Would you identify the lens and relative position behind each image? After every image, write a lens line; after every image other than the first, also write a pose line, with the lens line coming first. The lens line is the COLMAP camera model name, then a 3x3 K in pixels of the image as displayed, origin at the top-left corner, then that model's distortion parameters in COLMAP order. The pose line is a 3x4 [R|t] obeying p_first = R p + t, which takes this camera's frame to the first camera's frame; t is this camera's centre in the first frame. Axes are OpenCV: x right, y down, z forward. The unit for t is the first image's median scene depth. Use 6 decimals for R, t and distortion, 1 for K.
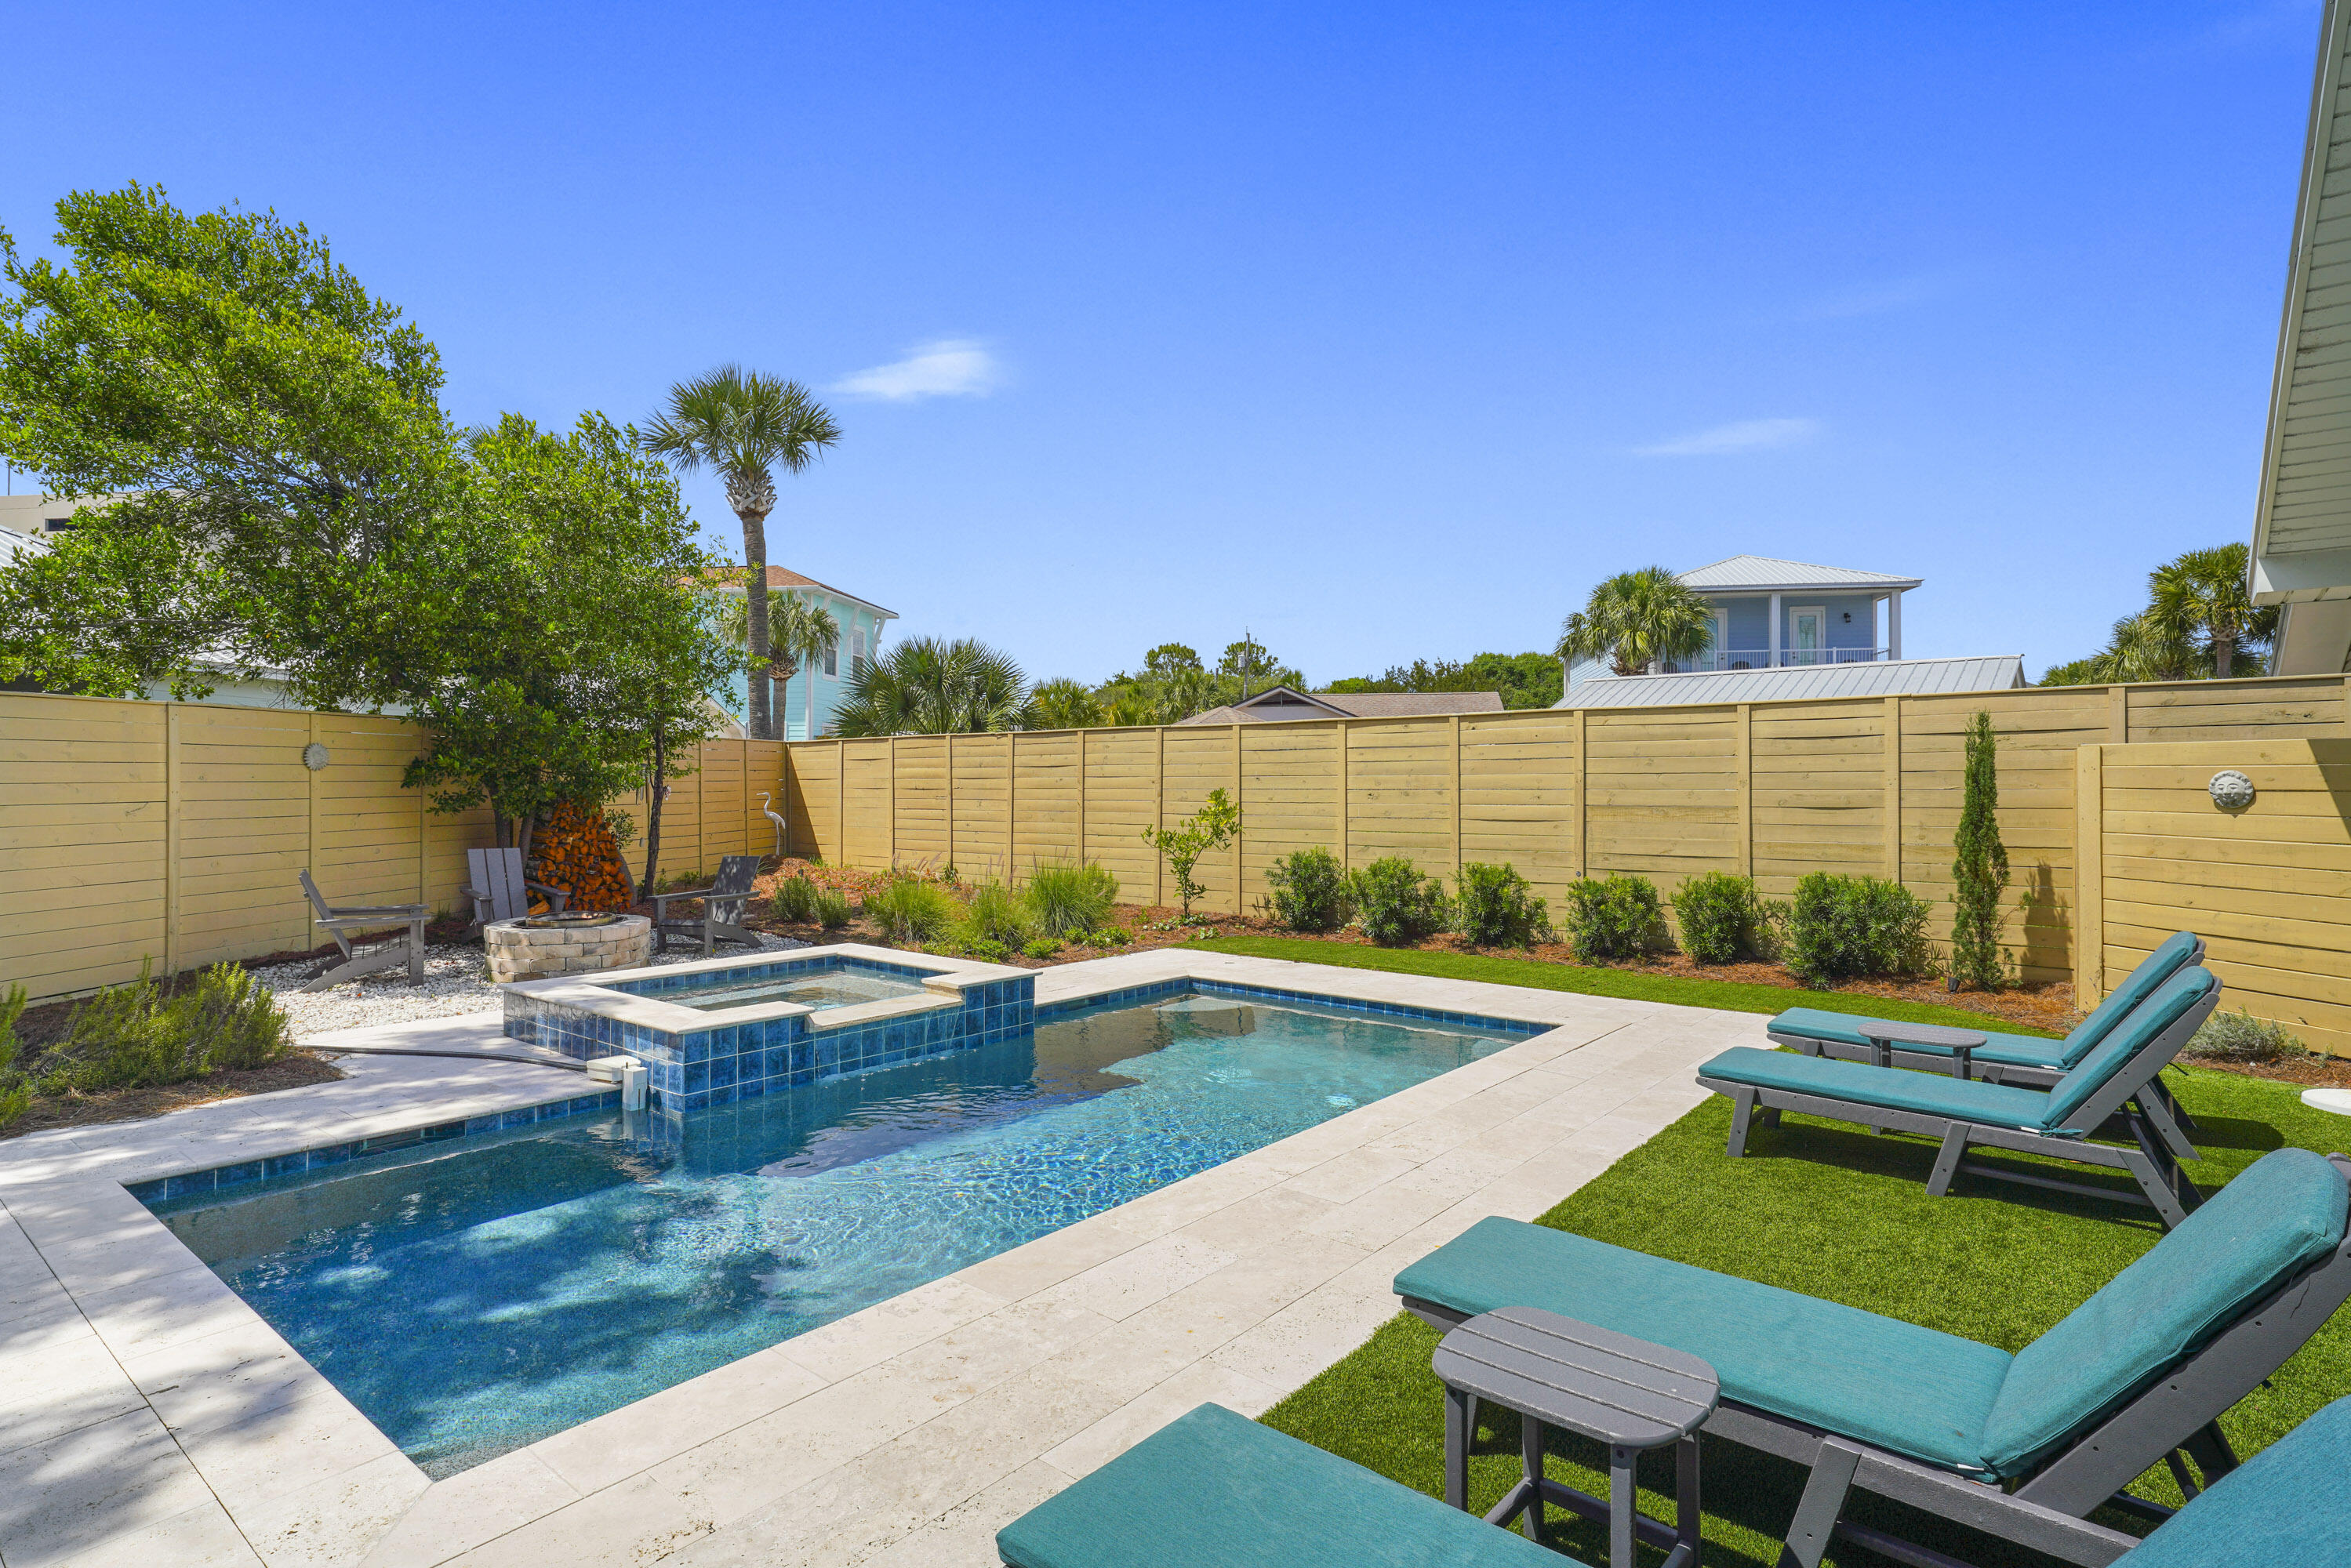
lens RADIAL K [[1180.6, 0, 1185.3], [0, 1180.6, 781.4], [0, 0, 1]] dist [0.010406, 0.000178]
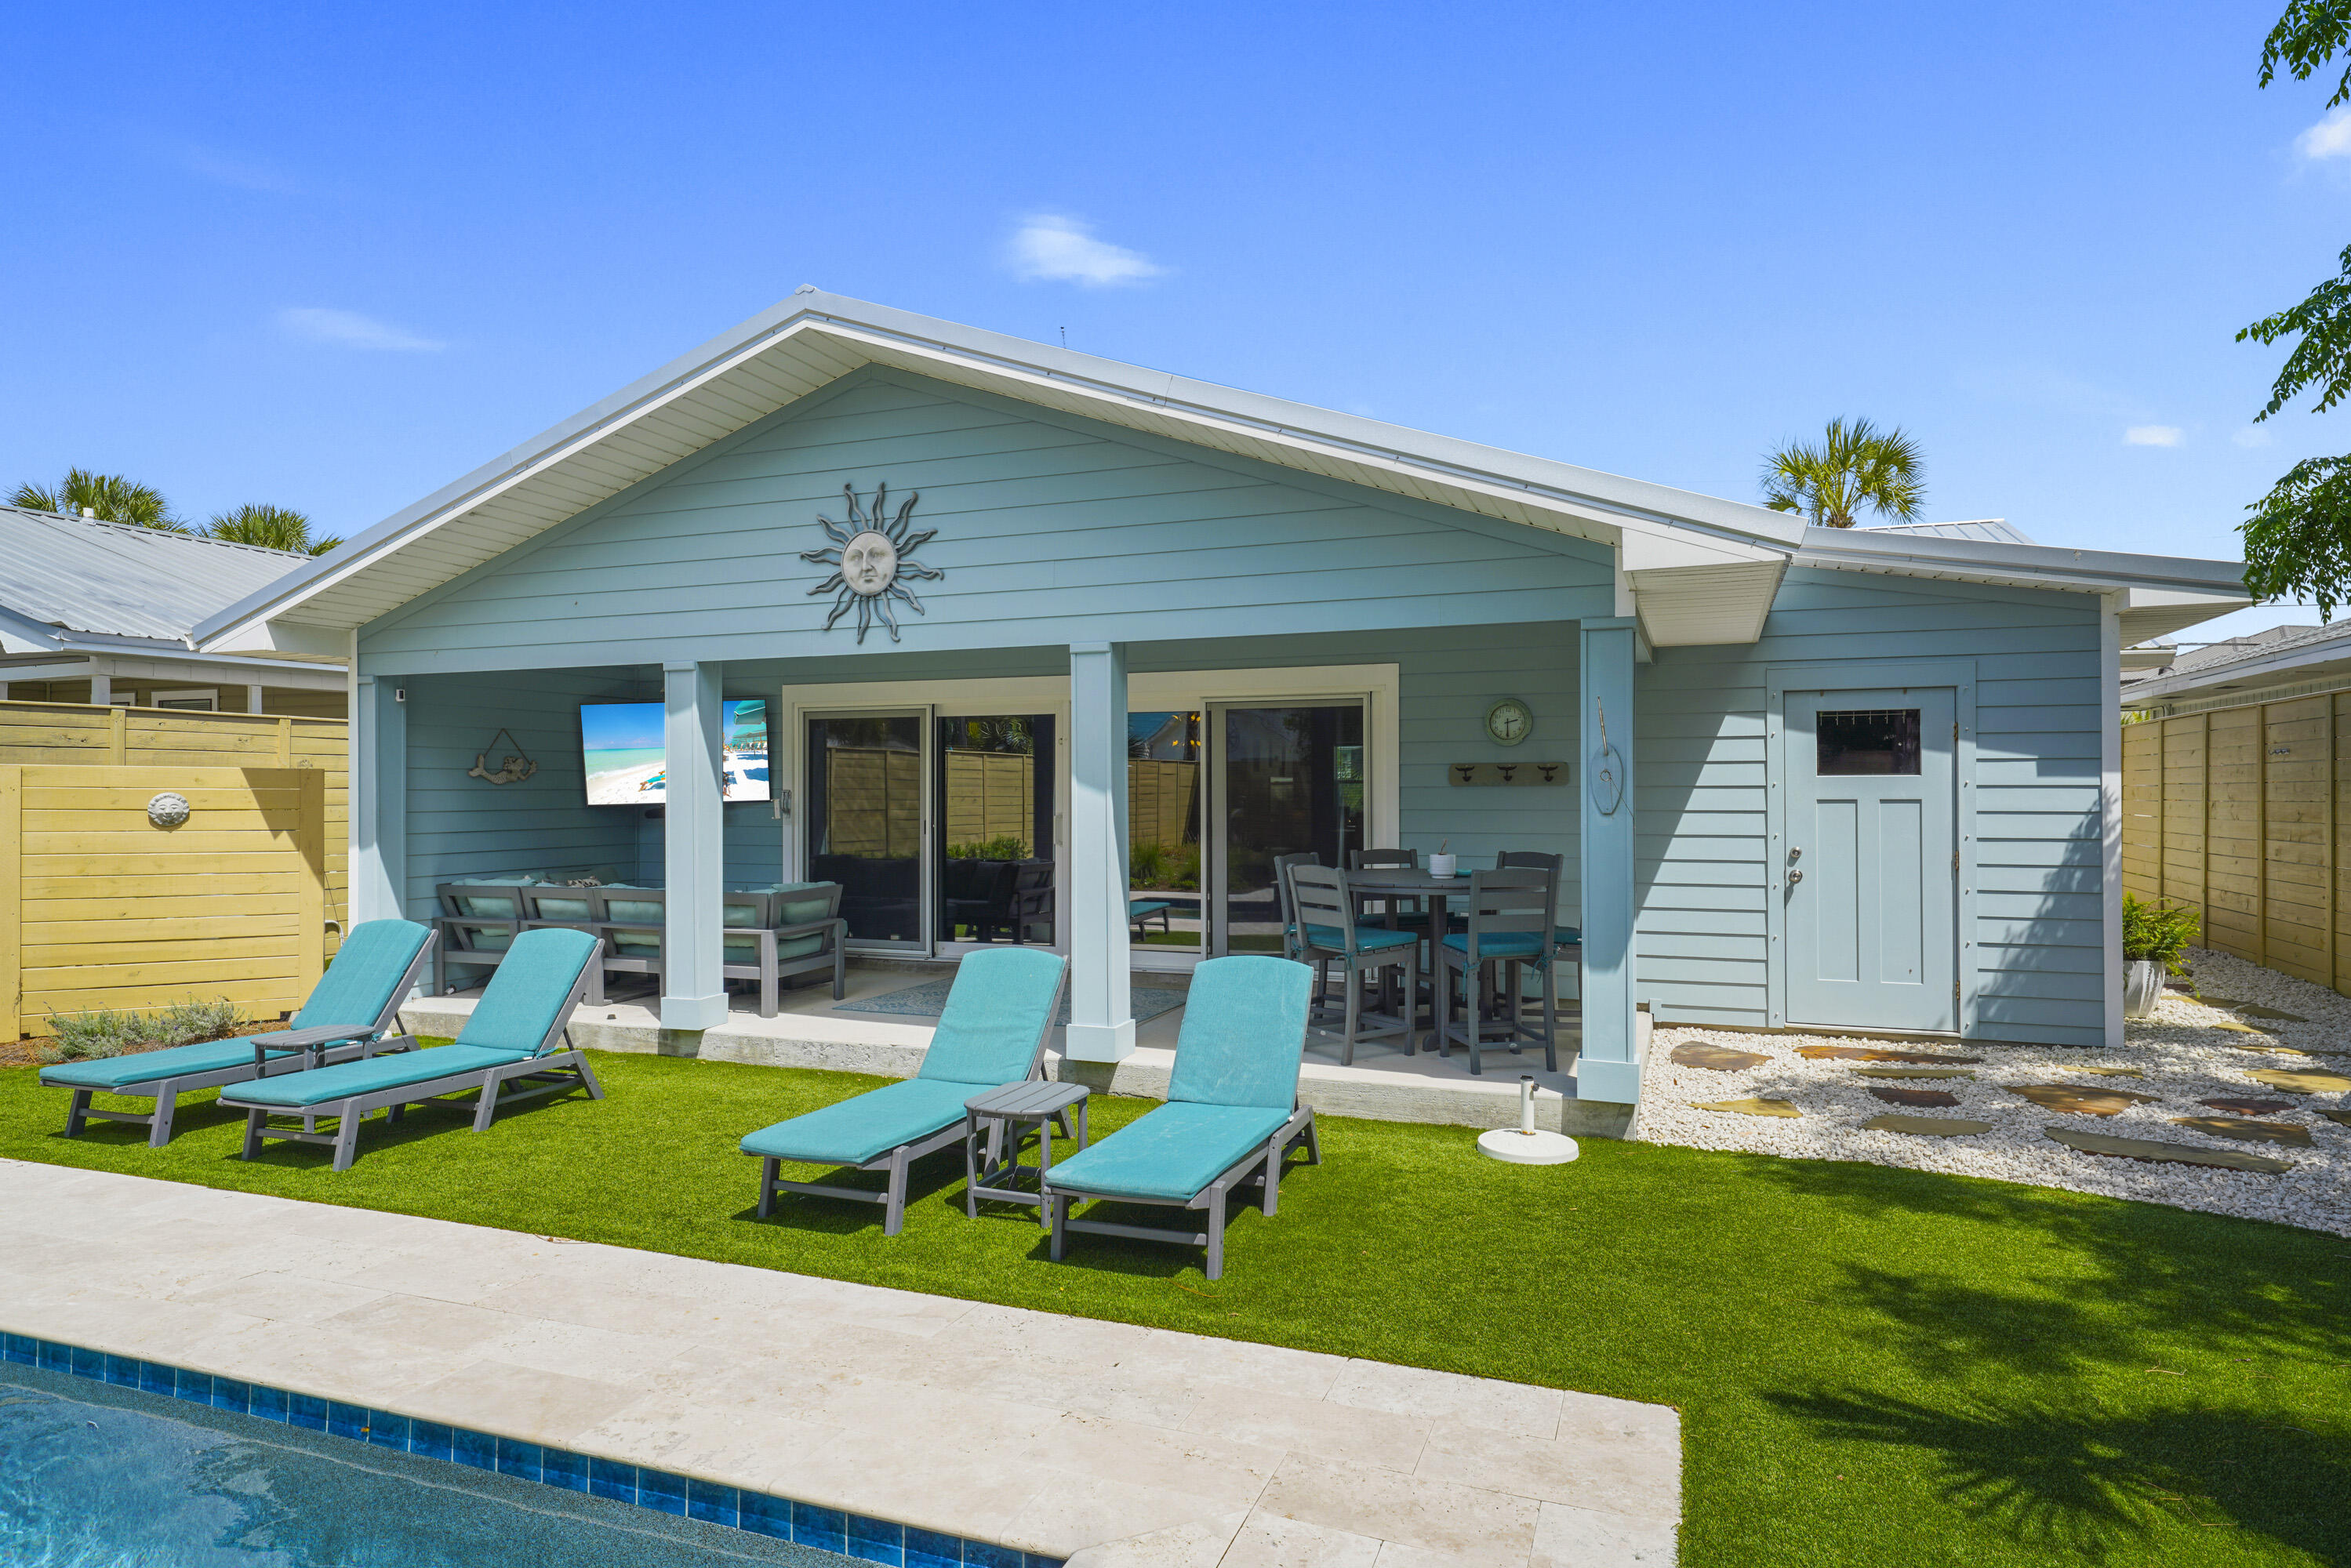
lens RADIAL K [[1341.1, 0, 1189.3], [0, 1341.1, 787.5], [0, 0, 1]] dist [0.018148, 0.000908]
pose [[-0.313160, -0.000672, 0.949700, -0.371399], [-0.004618, 0.999989, -0.000815, -0.009979], [-0.949689, -0.004641, -0.313160, 0.270920]]
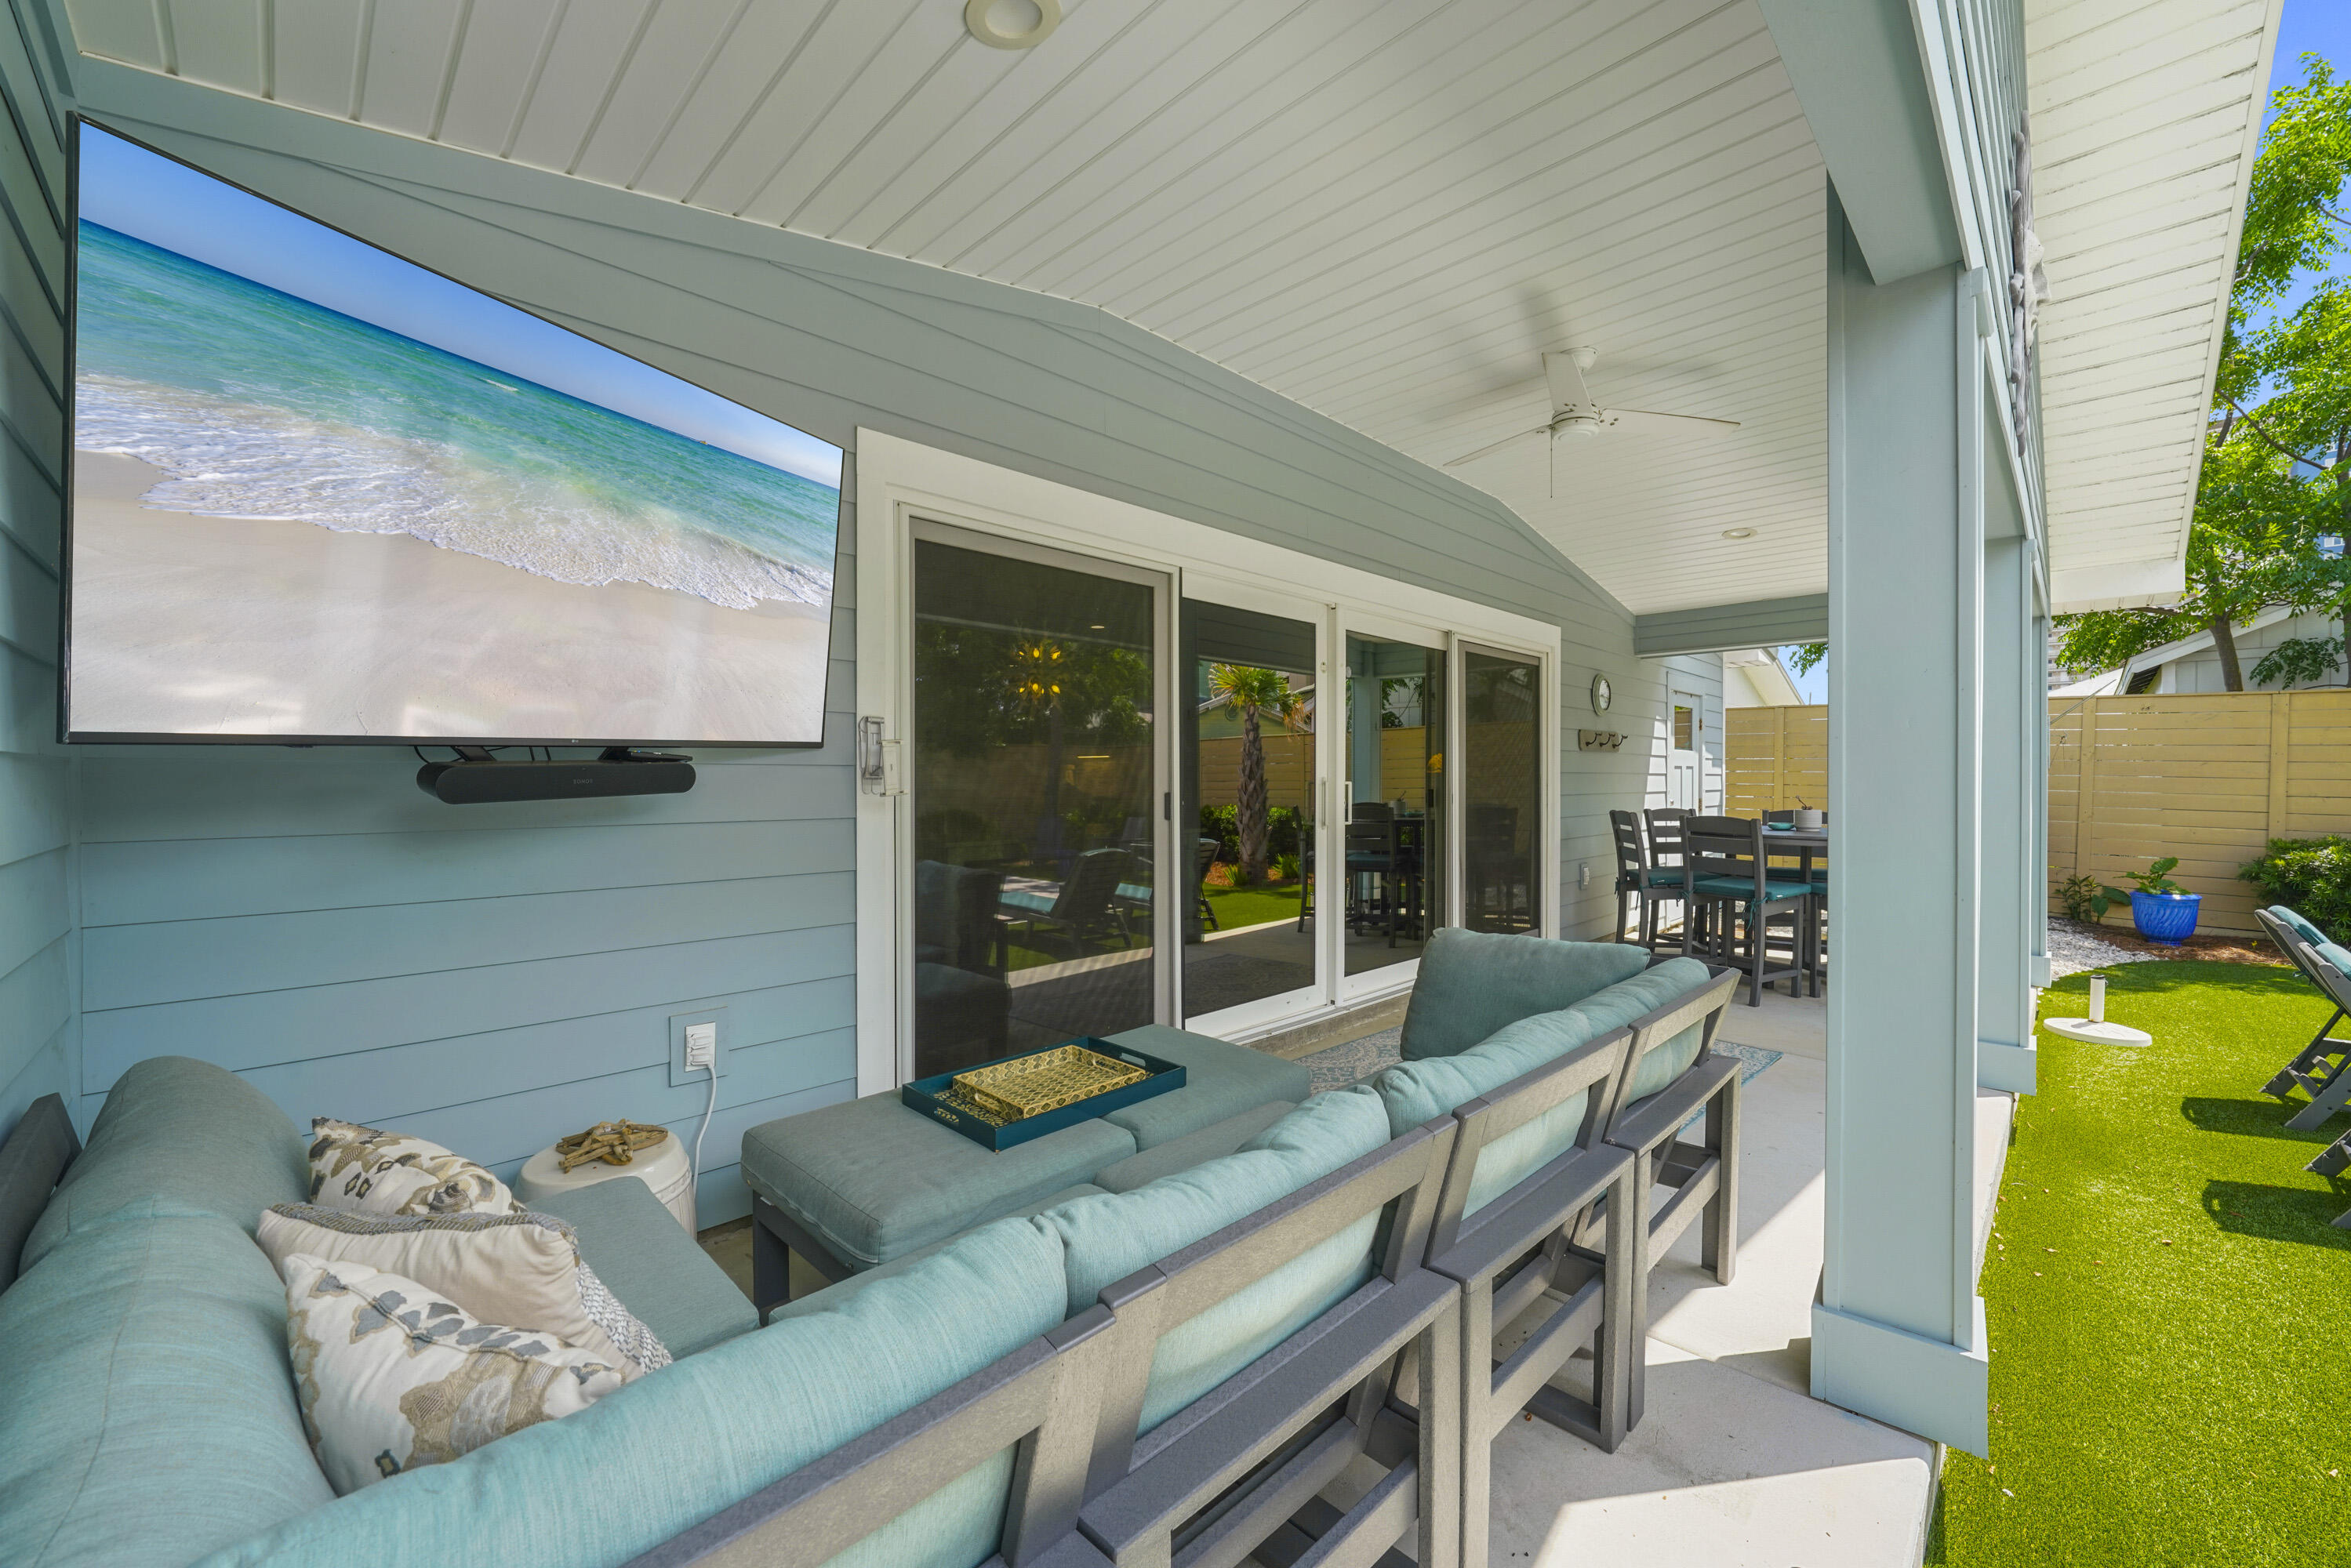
lens RADIAL K [[912.9, 0, 1187.2], [0, 912.9, 784.4], [0, 0, 1]] dist [-0.010053, 0.000027]
pose [[-0.995331, -0.002707, 0.096481, 0.465370], [-0.002996, 0.999991, -0.002848, 0.008886], [-0.096472, -0.003124, -0.995331, 0.456259]]
